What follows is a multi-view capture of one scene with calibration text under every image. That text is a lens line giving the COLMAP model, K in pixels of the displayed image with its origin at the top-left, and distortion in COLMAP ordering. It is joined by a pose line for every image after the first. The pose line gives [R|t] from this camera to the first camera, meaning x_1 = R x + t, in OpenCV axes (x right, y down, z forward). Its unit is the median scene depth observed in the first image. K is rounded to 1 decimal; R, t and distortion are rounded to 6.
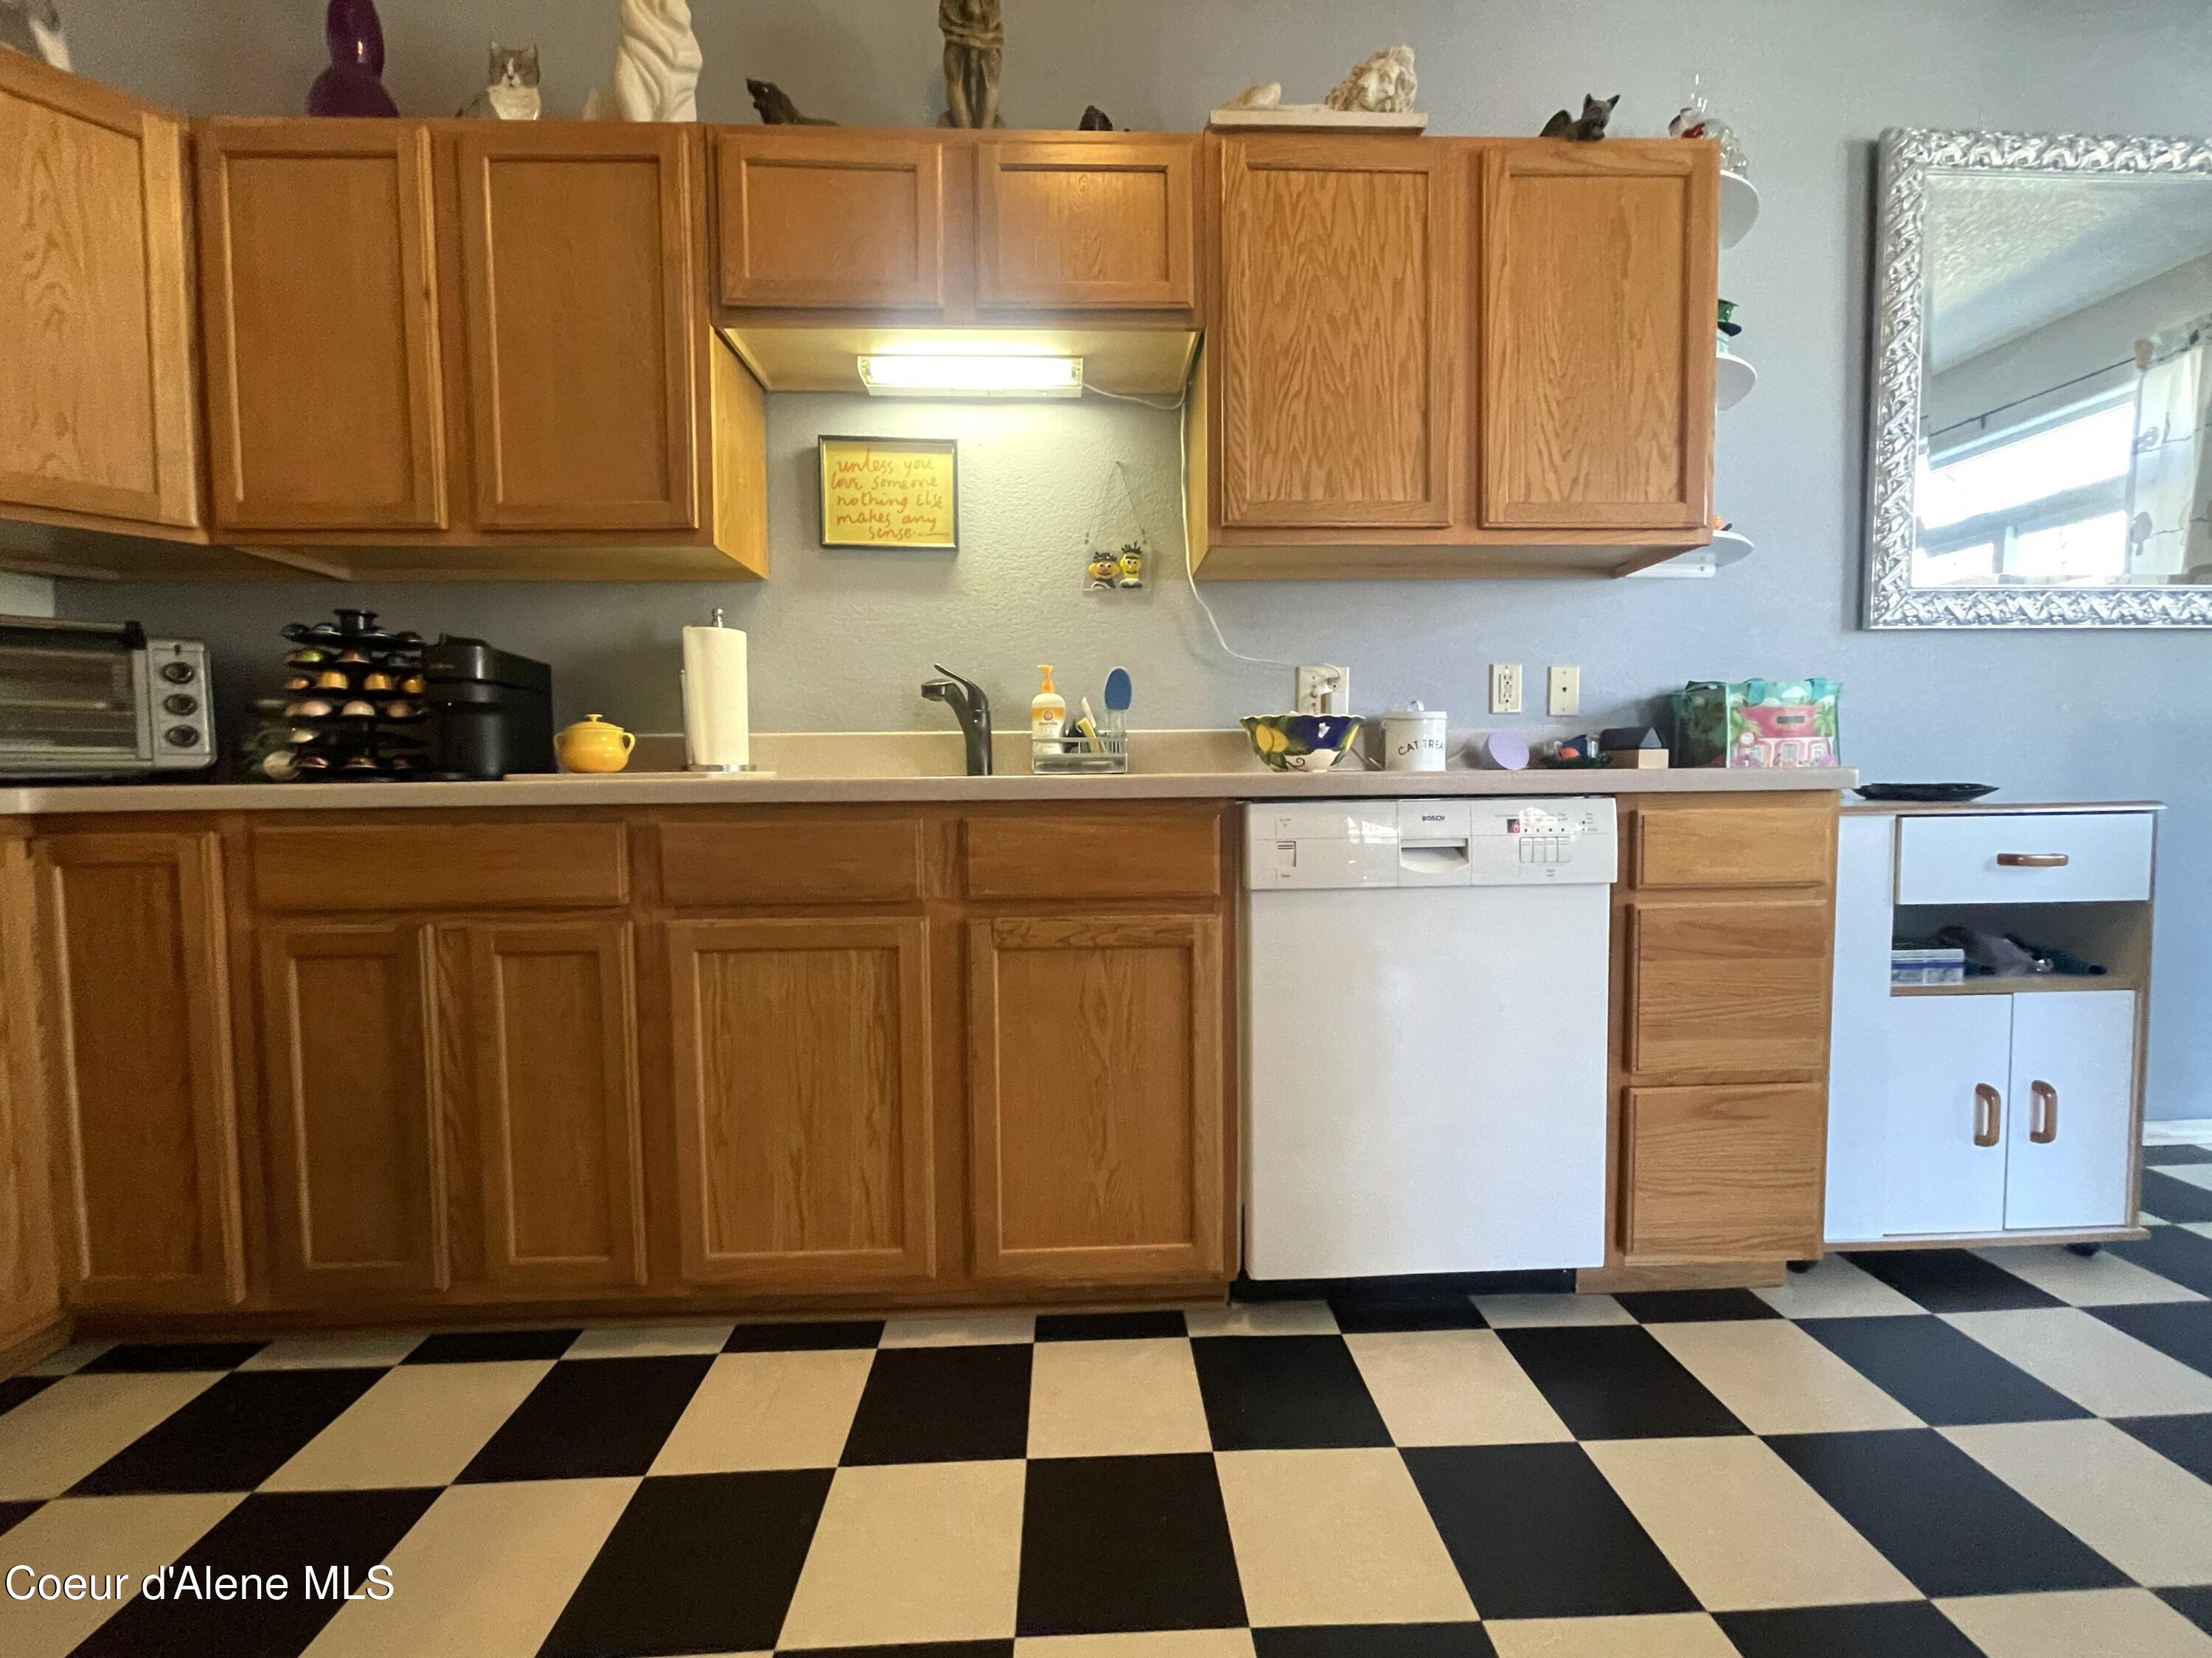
lens RADIAL K [[906.1, 0, 1110.2], [0, 906.1, 824.0], [0, 0, 1]] dist [-0.004050, -0.000169]
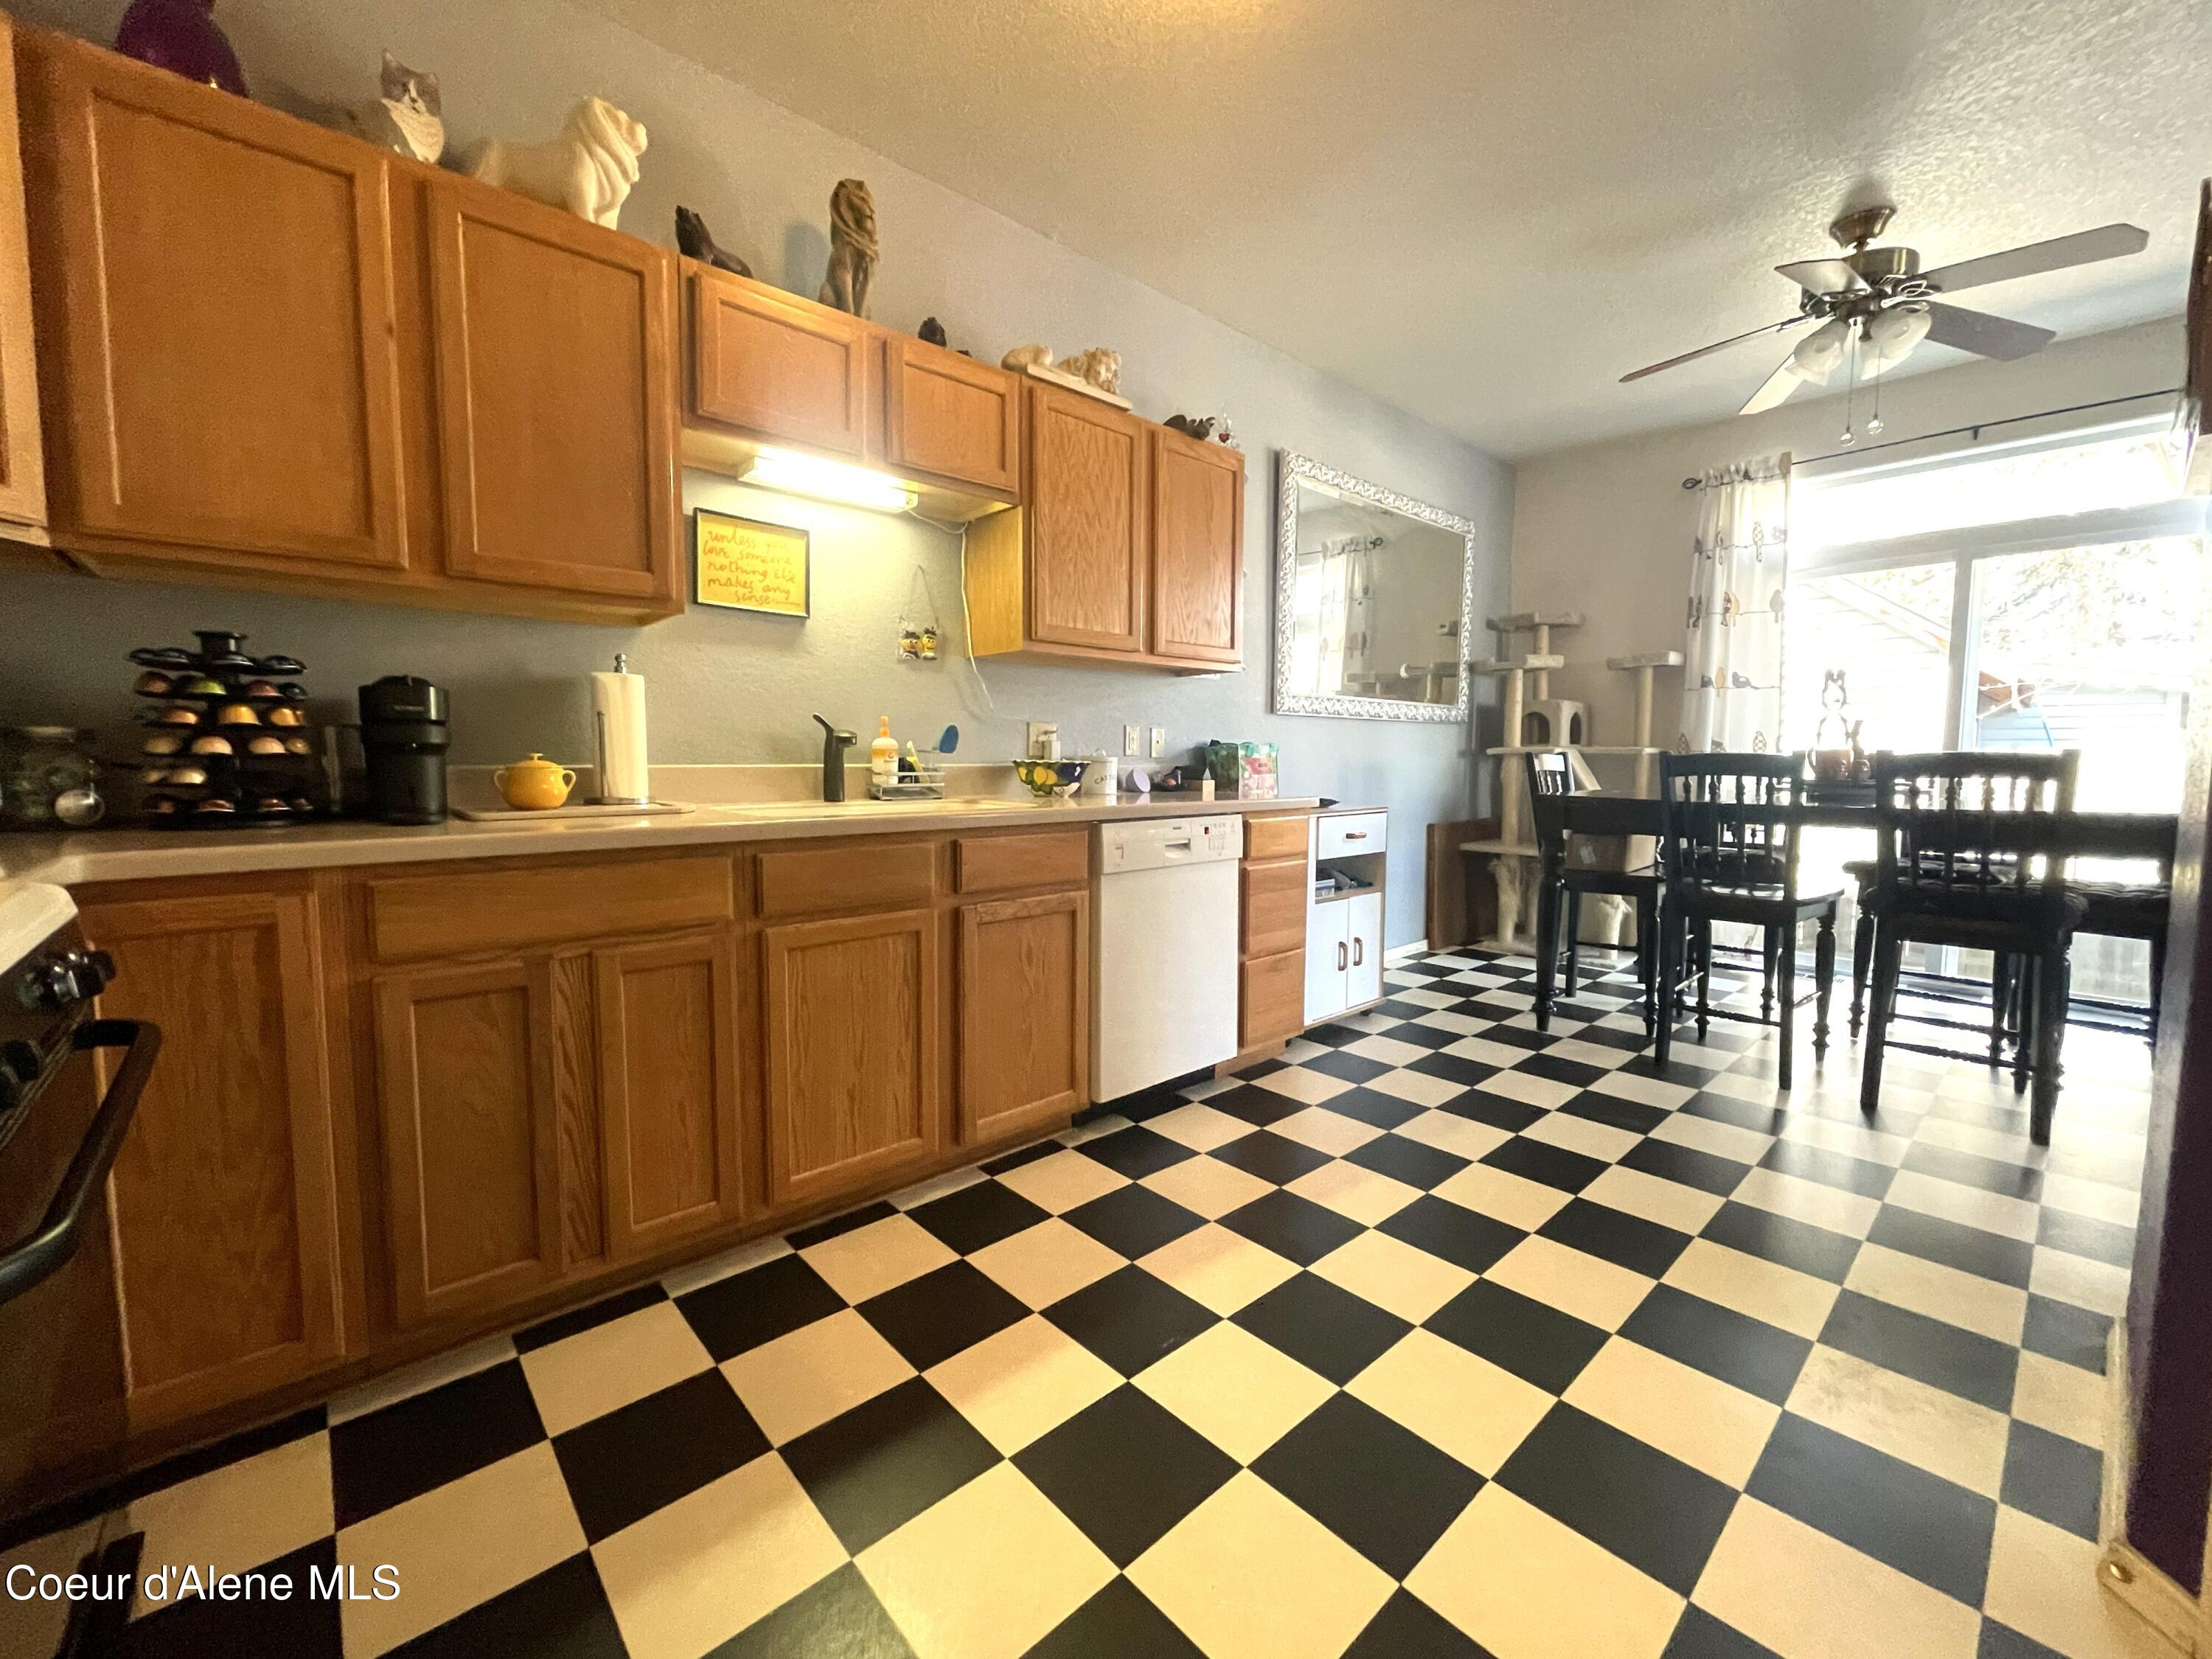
lens RADIAL K [[897.9, 0, 1111.3], [0, 897.9, 826.4], [0, 0, 1]] dist [-0.000038, -0.006724]
pose [[0.762718, -0.035377, 0.645763, -0.762612], [0.017039, 0.999255, 0.034617, -0.062677], [-0.646507, -0.015400, 0.762753, -0.244847]]
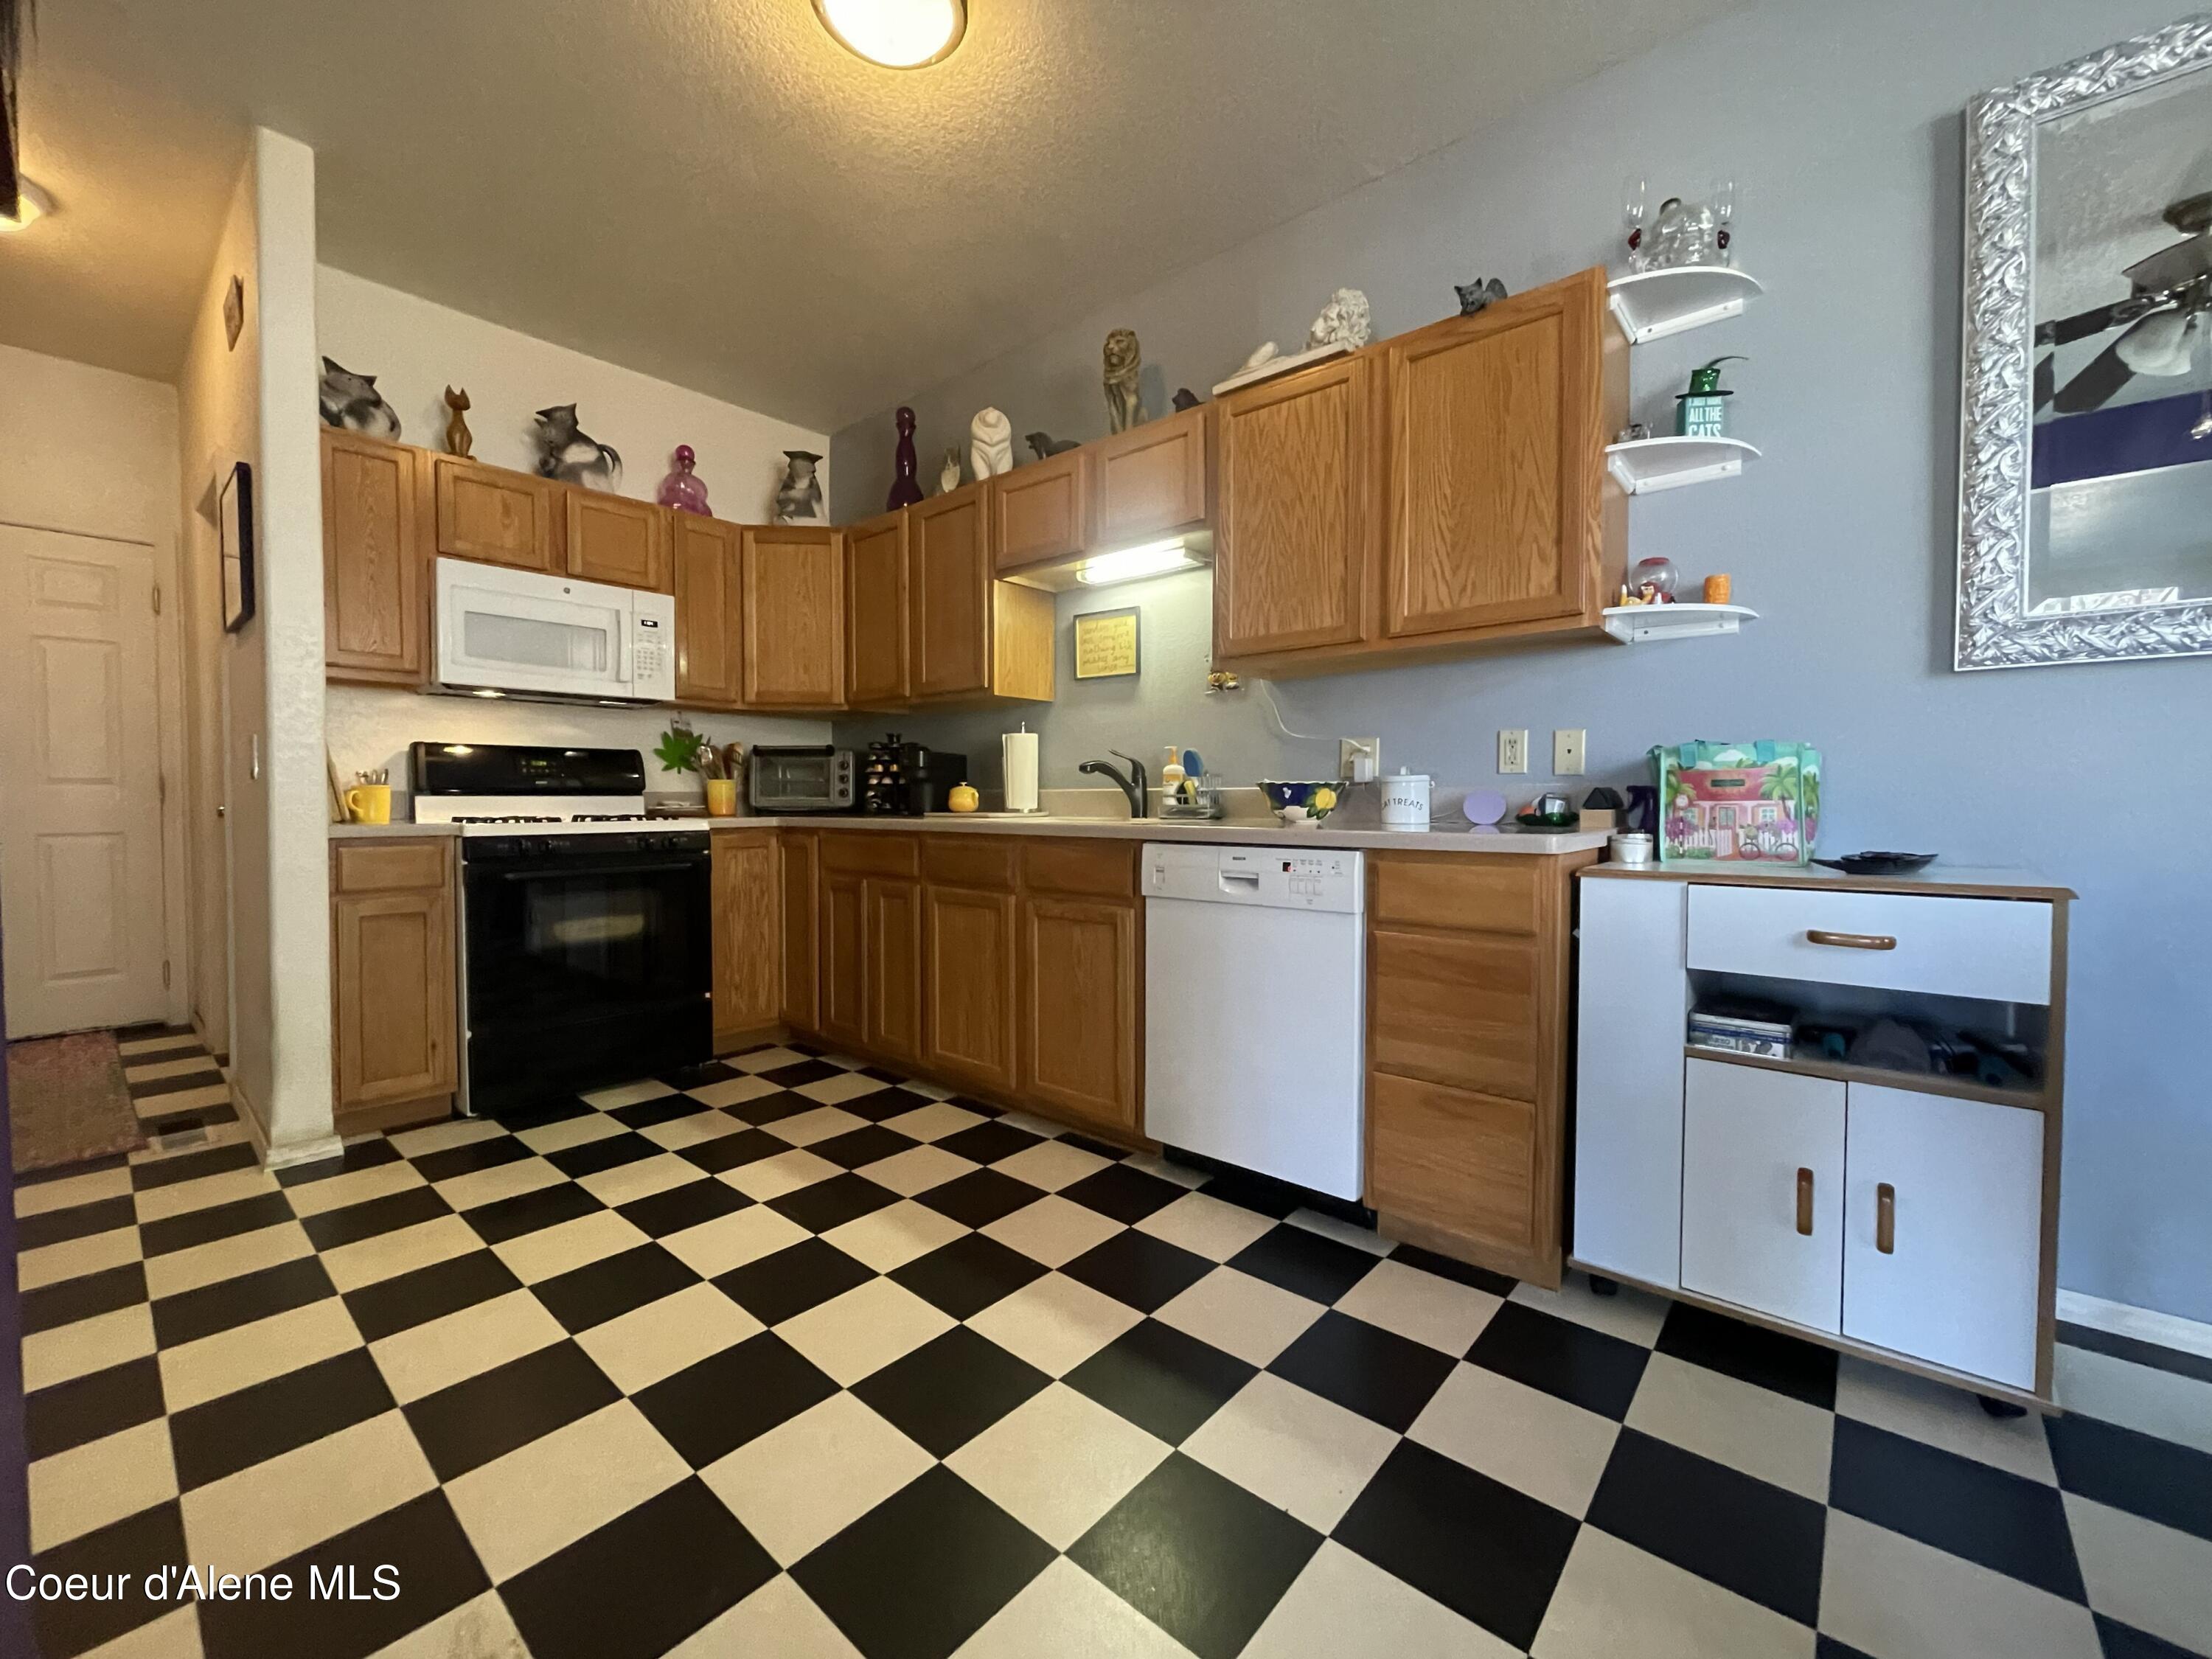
lens RADIAL K [[897.9, 0, 1111.3], [0, 897.9, 826.4], [0, 0, 1]] dist [-0.000038, -0.006724]
pose [[0.732297, 0.031539, -0.680255, 1.010966], [-0.042172, 0.999110, 0.000924, -0.043437], [0.679679, 0.028011, 0.732975, -0.200059]]
